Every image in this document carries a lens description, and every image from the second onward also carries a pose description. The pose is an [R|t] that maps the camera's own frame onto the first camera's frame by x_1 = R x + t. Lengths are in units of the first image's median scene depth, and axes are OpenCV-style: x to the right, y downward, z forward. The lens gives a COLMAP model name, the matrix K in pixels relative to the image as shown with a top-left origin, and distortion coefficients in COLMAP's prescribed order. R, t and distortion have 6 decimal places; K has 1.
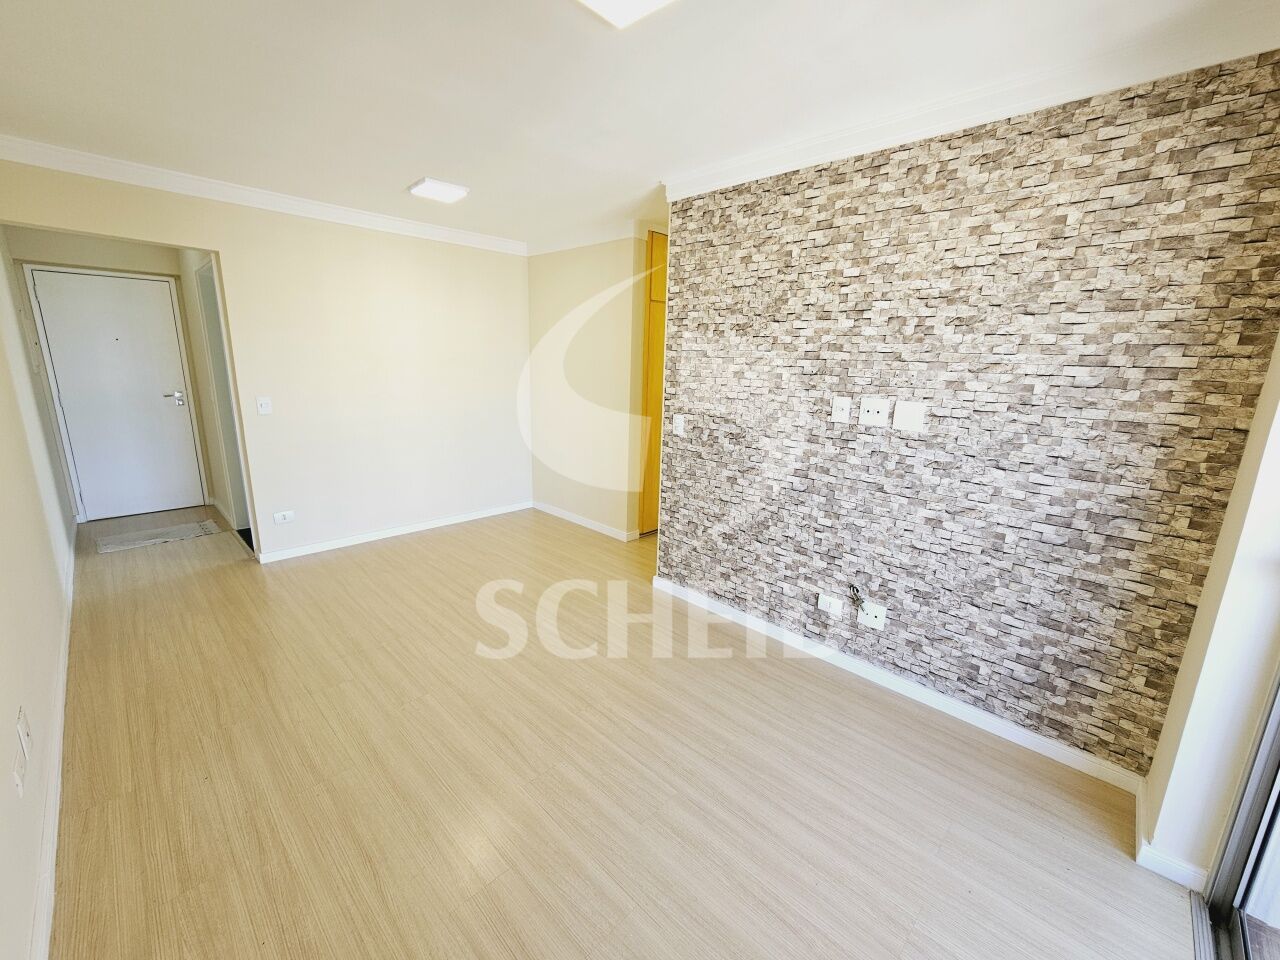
lens RADIAL K [[524.2, 0, 638.4], [0, 524.2, 479.6], [0, 0, 1]] dist [-0.001315, 0.000381]
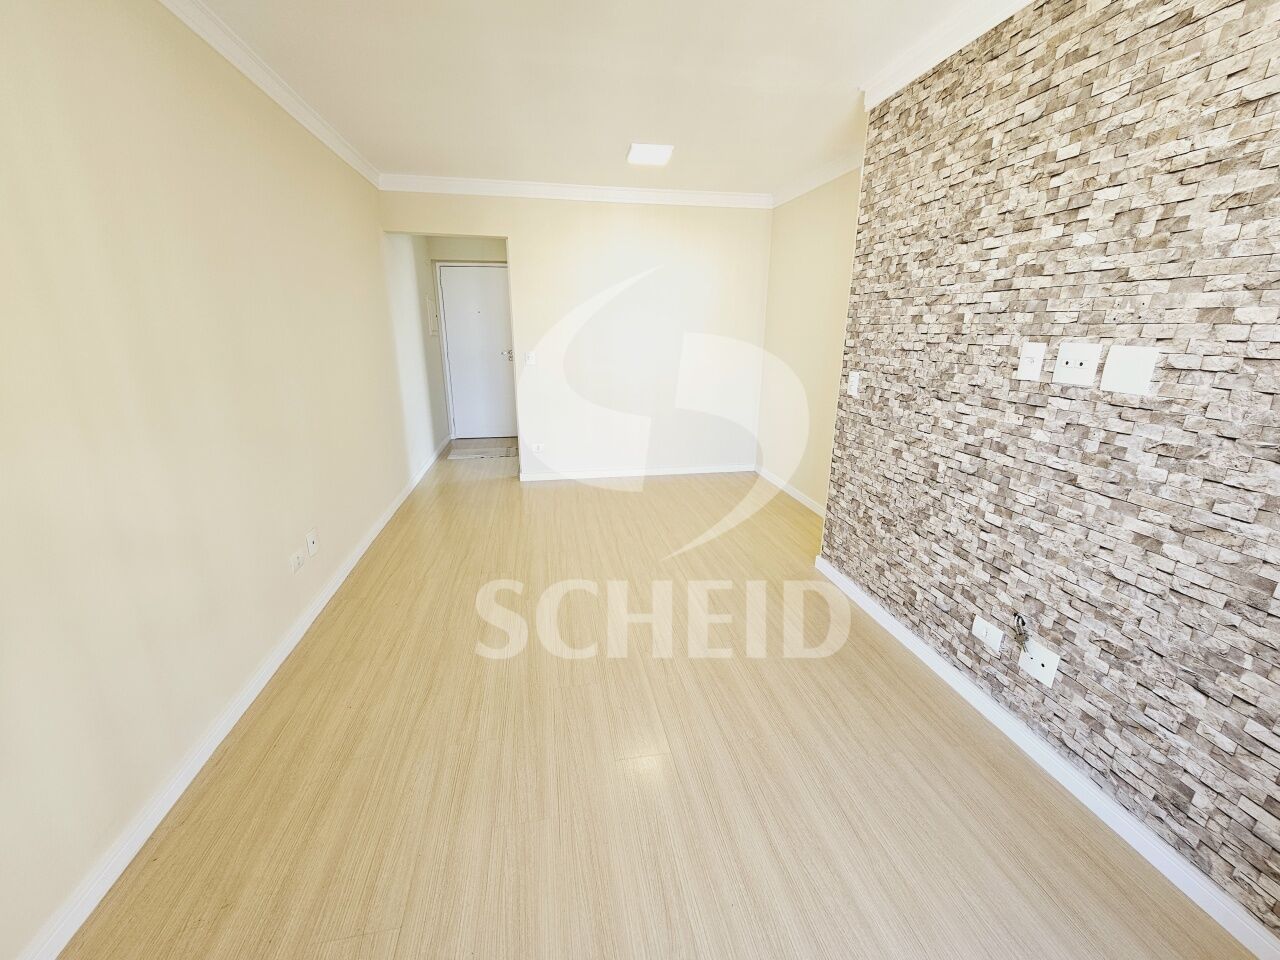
lens RADIAL K [[524.2, 0, 640.2], [0, 524.2, 478.4], [0, 0, 1]] dist [-0.001315, 0.000381]
pose [[0.819551, 0.138250, -0.556079, 0.371850], [-0.111107, 0.990380, 0.082474, 0.020286], [0.562131, -0.005807, 0.827028, 0.134560]]
